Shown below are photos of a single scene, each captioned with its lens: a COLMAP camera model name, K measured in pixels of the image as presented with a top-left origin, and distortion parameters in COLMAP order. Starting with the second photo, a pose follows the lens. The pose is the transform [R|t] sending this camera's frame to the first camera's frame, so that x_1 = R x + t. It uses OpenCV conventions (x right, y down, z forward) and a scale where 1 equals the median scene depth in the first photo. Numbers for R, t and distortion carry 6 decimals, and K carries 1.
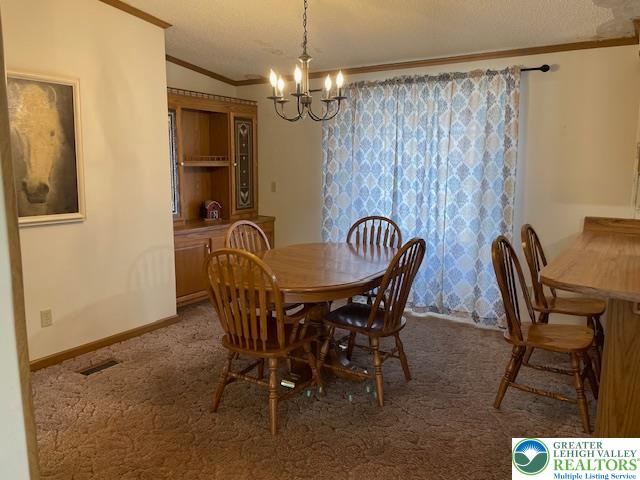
lens RADIAL K [[489.2, 0, 317.3], [0, 489.2, 240.6], [0, 0, 1]] dist [0.044864, -0.024655]
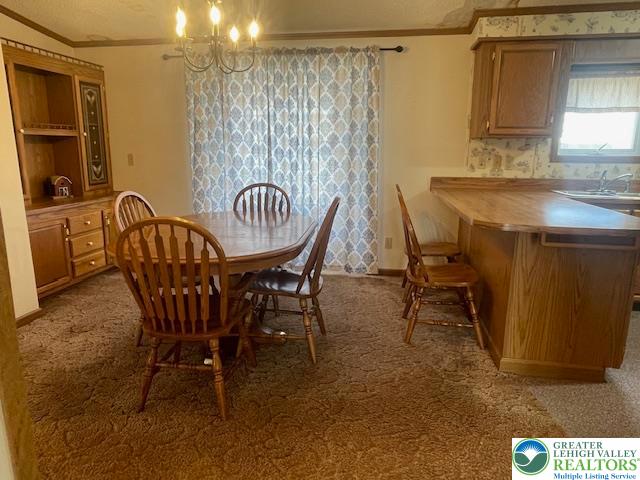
lens RADIAL K [[418.2, 0, 322.7], [0, 418.2, 238.3], [0, 0, 1]] dist [0.006784, -0.012800]
pose [[0.909750, -0.089301, 0.405438, -0.126704], [0.065668, 0.995251, 0.071862, 0.010456], [-0.409930, -0.038752, 0.911294, 0.142632]]
